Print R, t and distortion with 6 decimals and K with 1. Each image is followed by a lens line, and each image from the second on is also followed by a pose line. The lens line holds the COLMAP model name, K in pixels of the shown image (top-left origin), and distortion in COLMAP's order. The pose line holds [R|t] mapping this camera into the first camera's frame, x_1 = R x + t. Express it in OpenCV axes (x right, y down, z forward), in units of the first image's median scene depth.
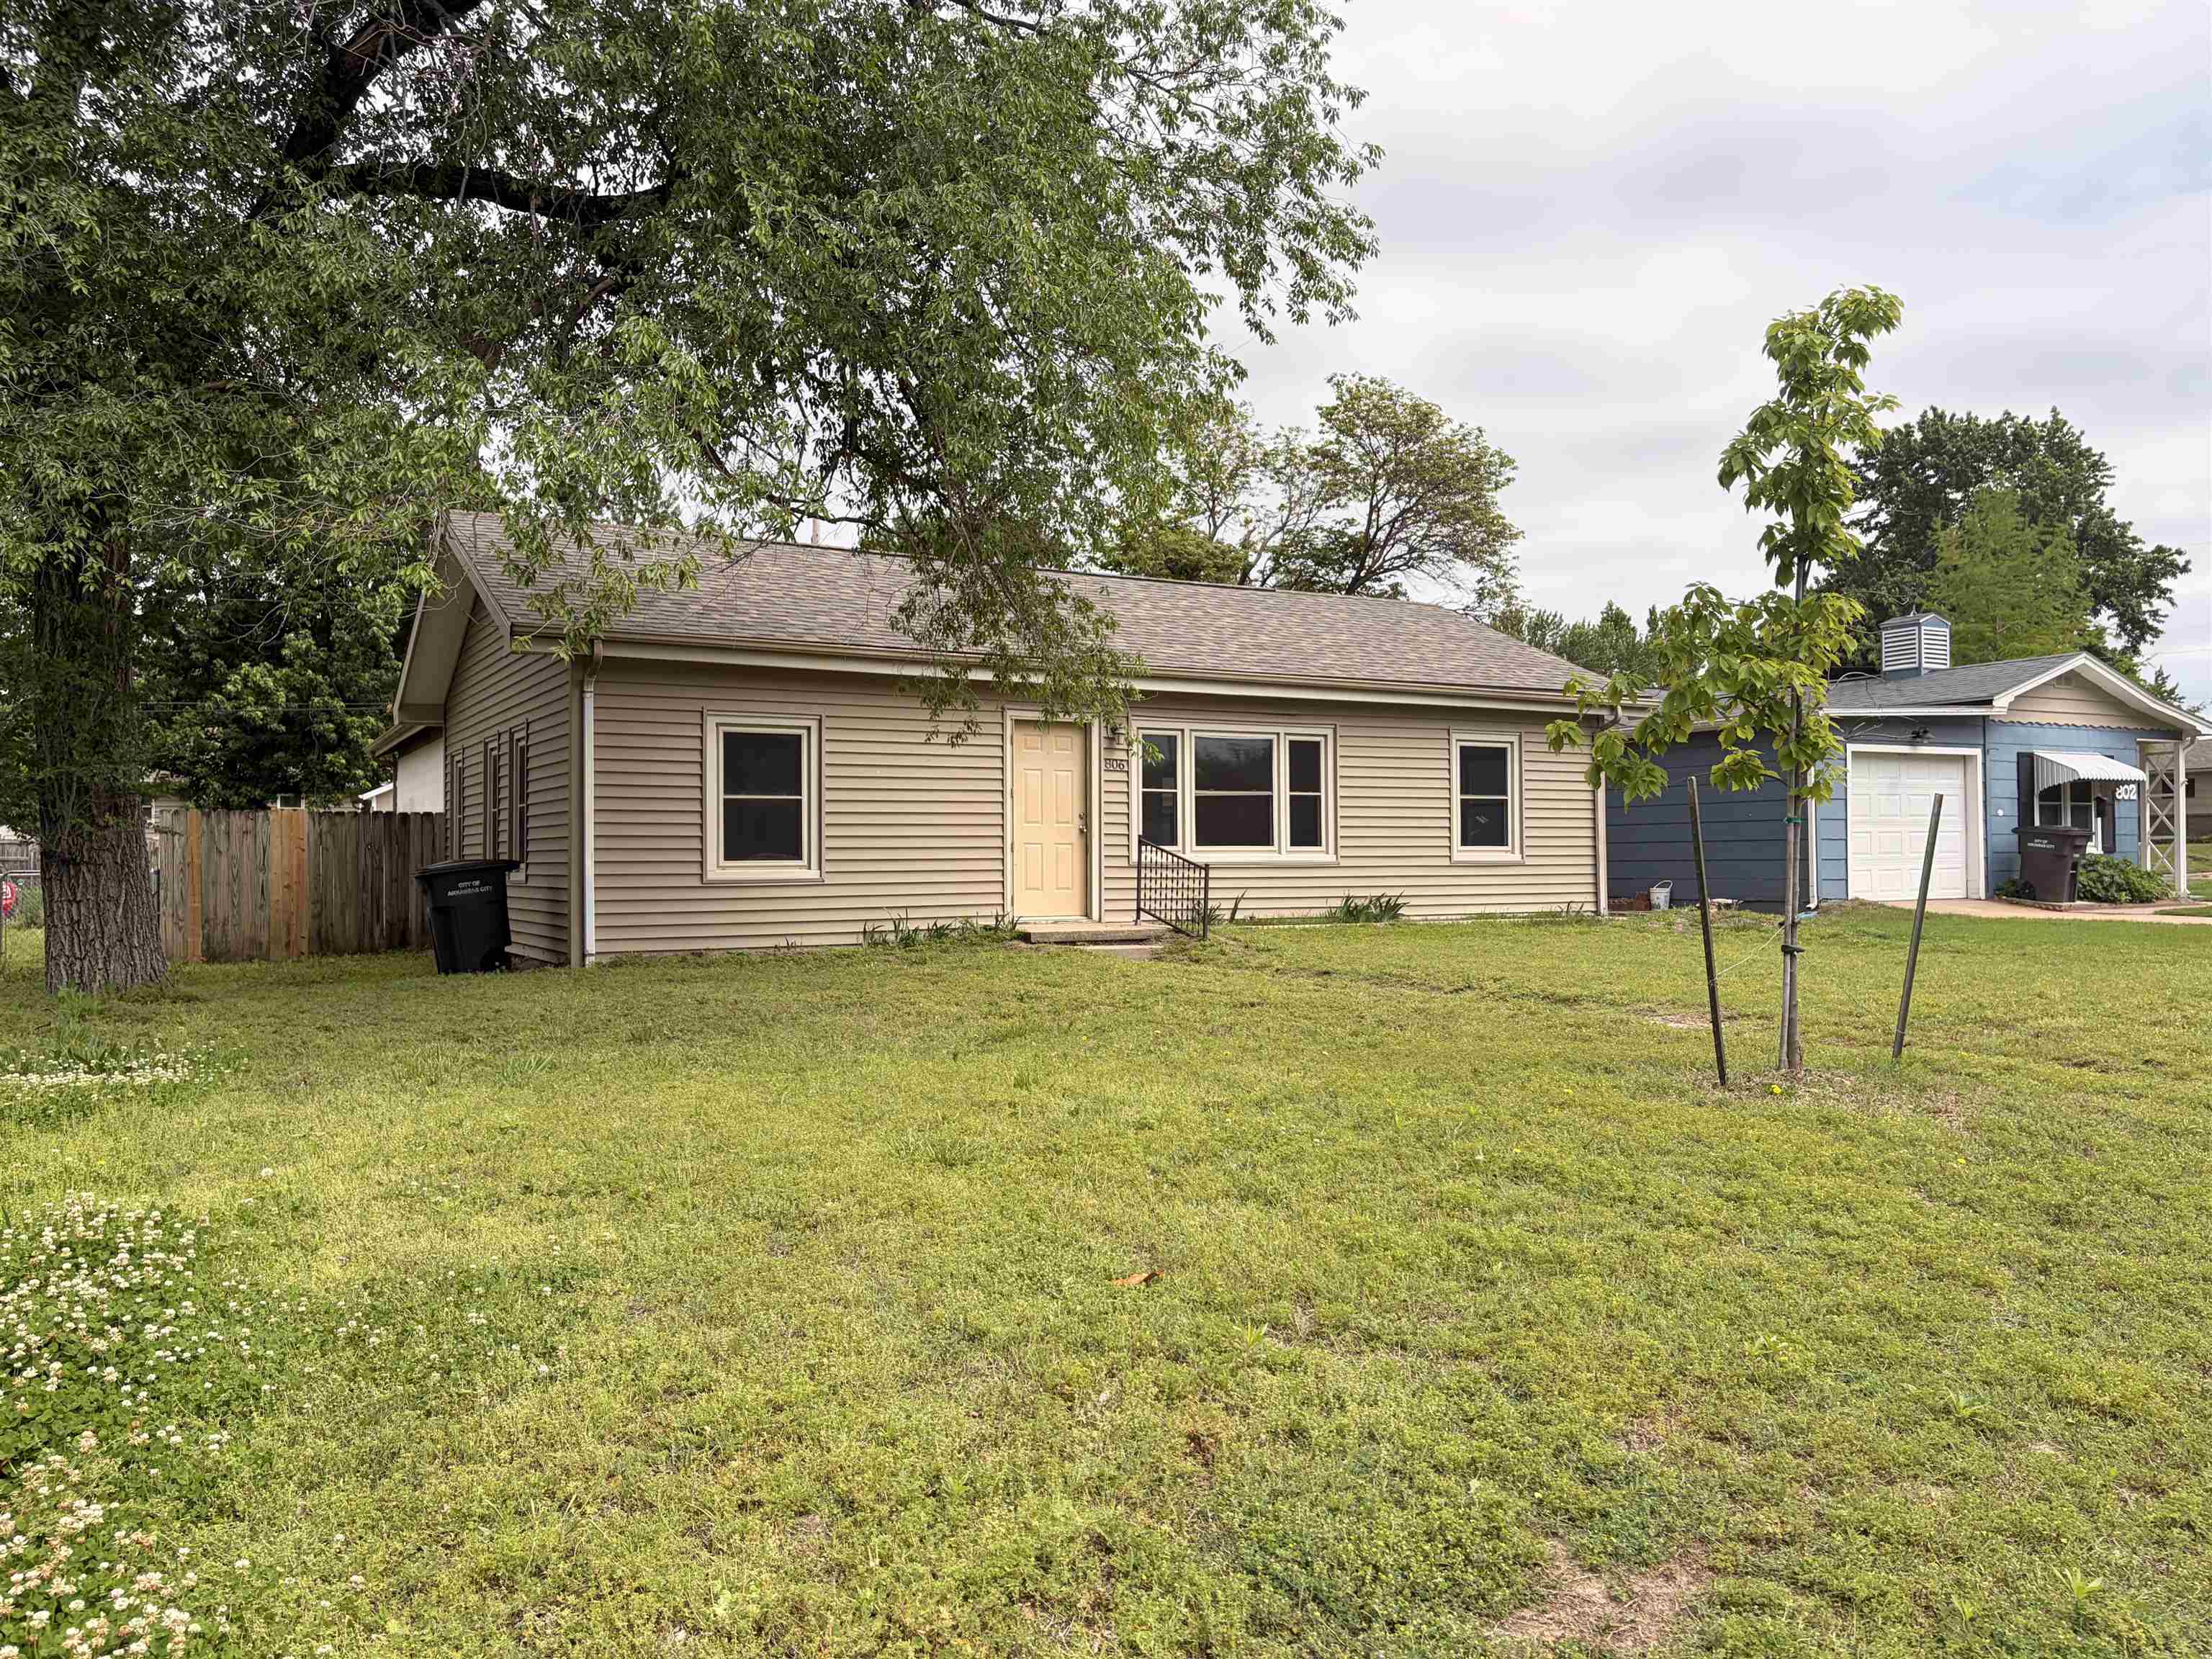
lens RADIAL K [[1644.6, 0, 1106.0], [0, 1644.6, 829.5], [0, 0, 1]] dist [0.248828, -0.105392]
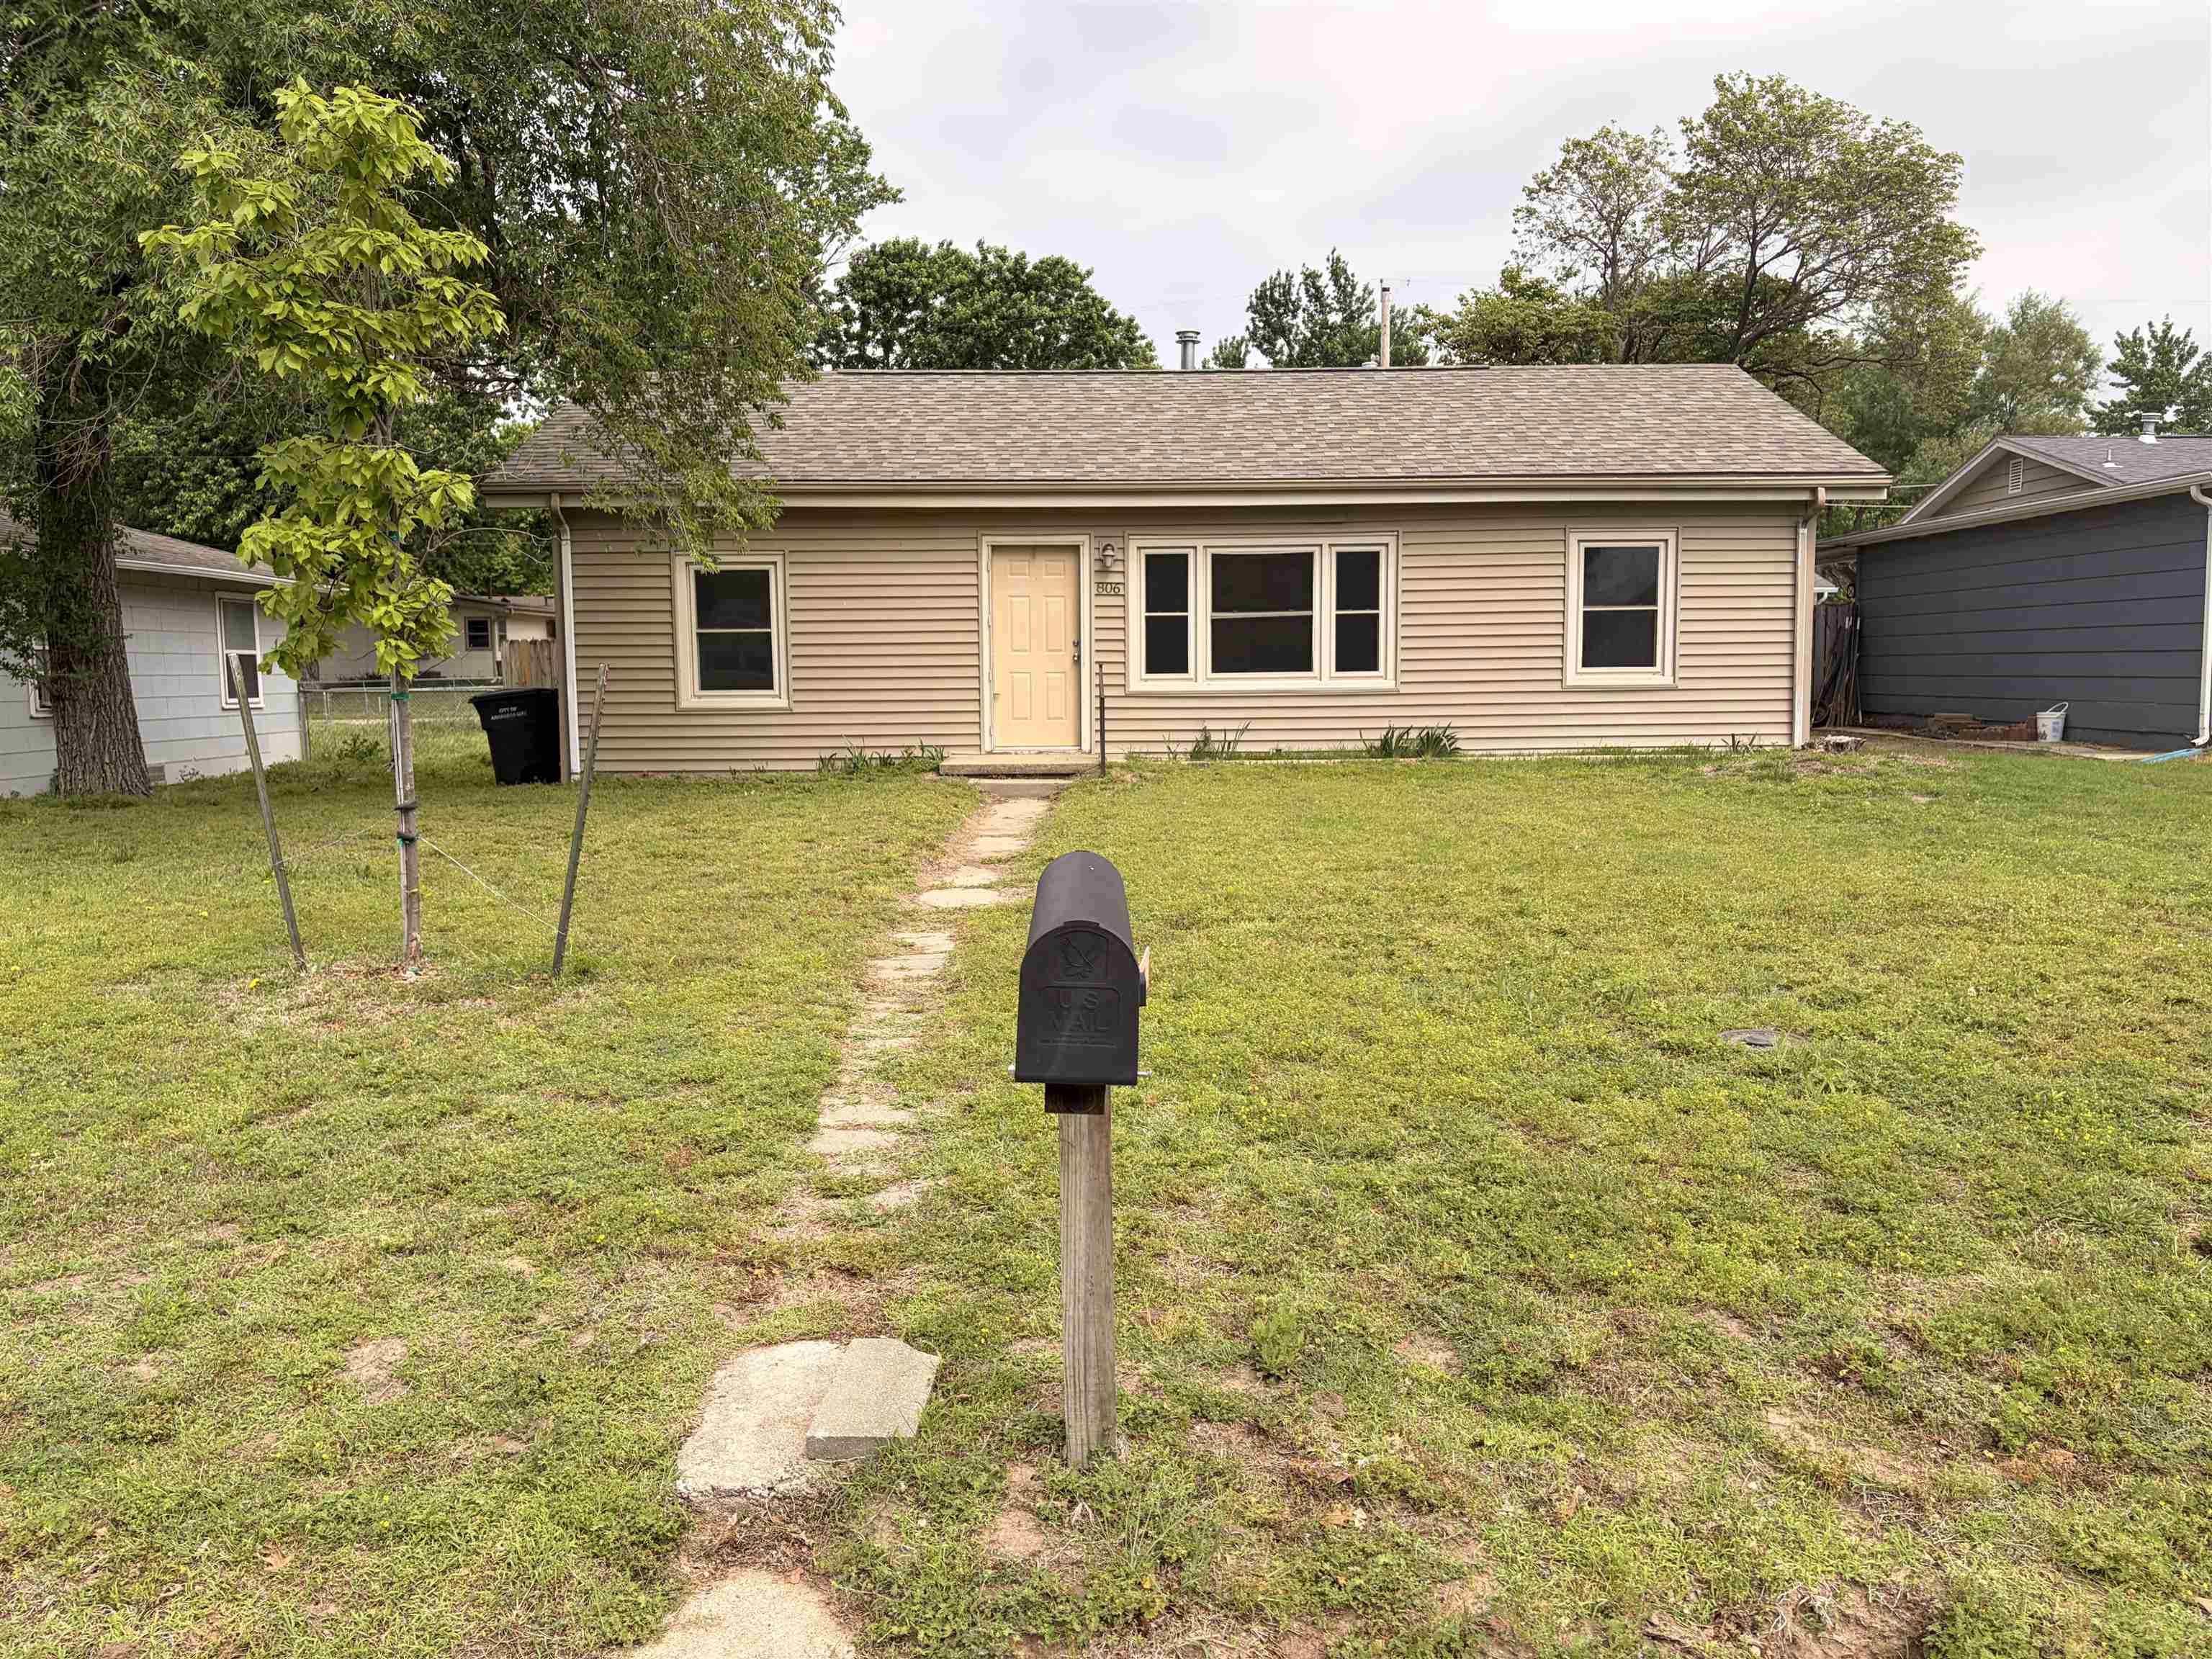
lens RADIAL K [[1684.0, 0, 1114.0], [0, 1684.0, 823.7], [0, 0, 1]] dist [0.102306, -0.118043]
pose [[0.872032, 0.040670, -0.487756, 0.477719], [0.015030, 0.993847, 0.109739, -0.010641], [0.489218, -0.103027, 0.866055, 0.138769]]
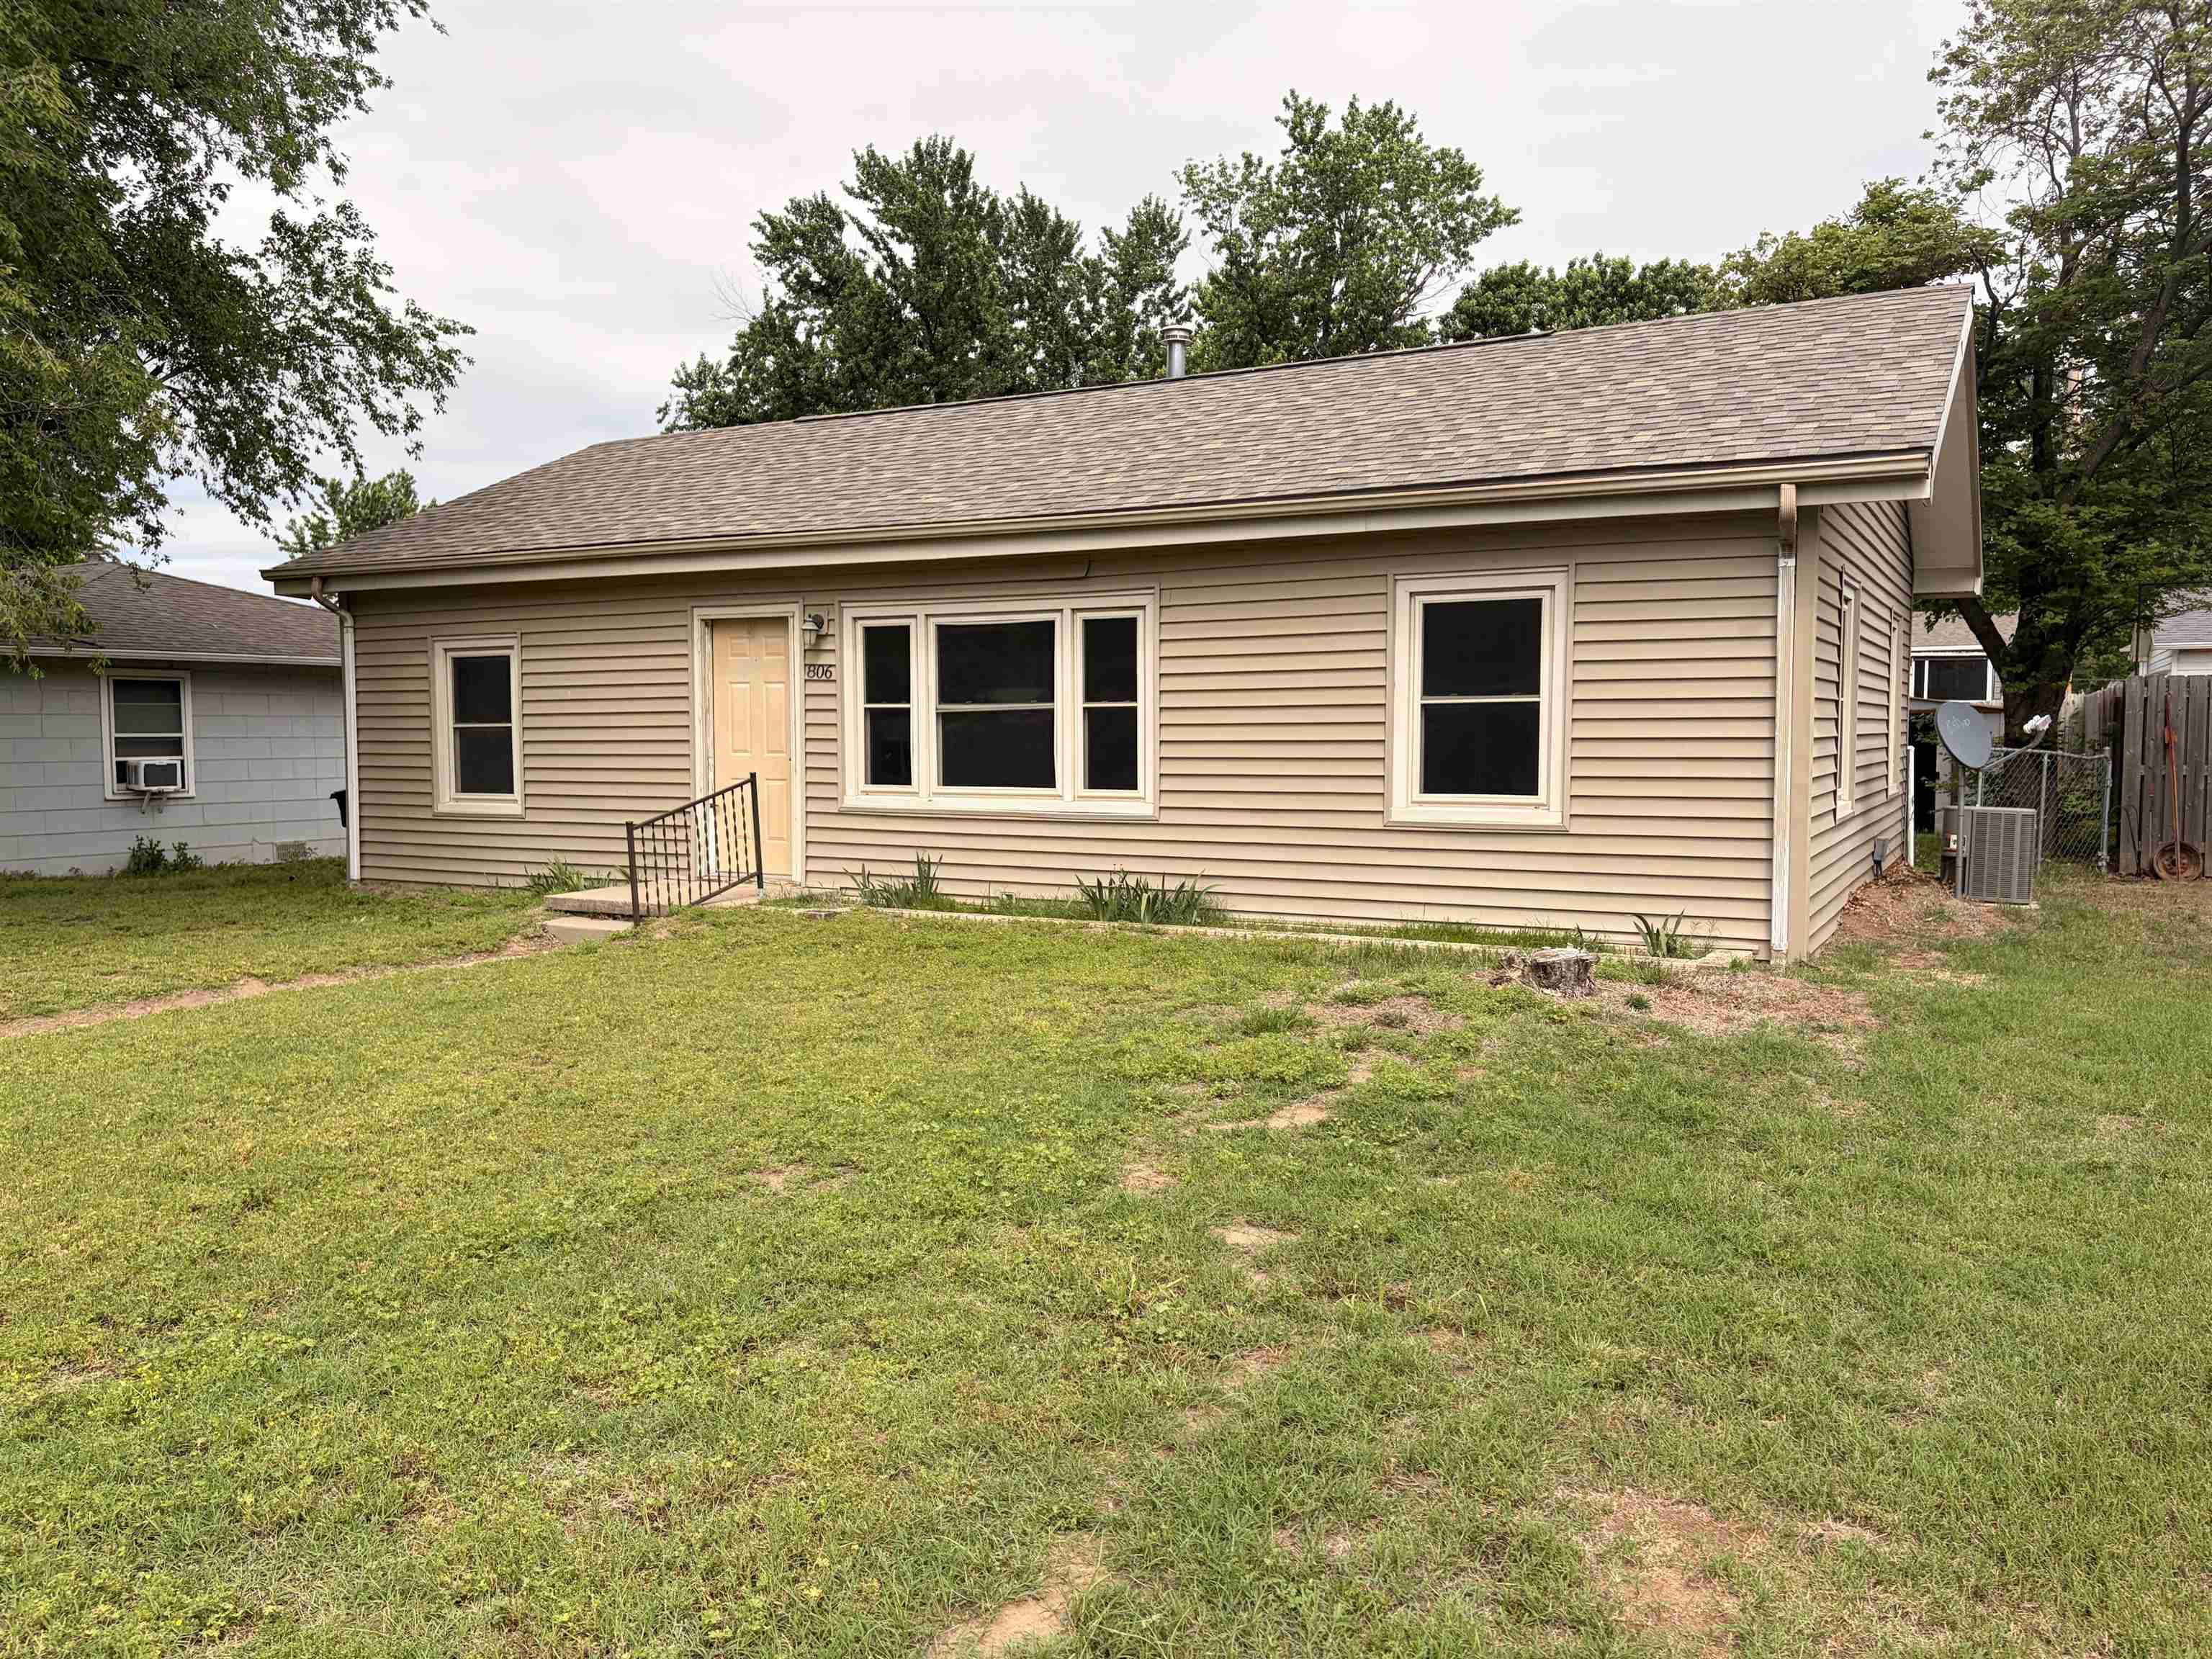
lens RADIAL K [[1684.0, 0, 1114.0], [0, 1684.0, 823.7], [0, 0, 1]] dist [0.102306, -0.118043]
pose [[0.513500, 0.050711, -0.856590, 0.693772], [0.016233, 0.997500, 0.068784, -0.021323], [0.857936, -0.049225, 0.511392, 0.709031]]
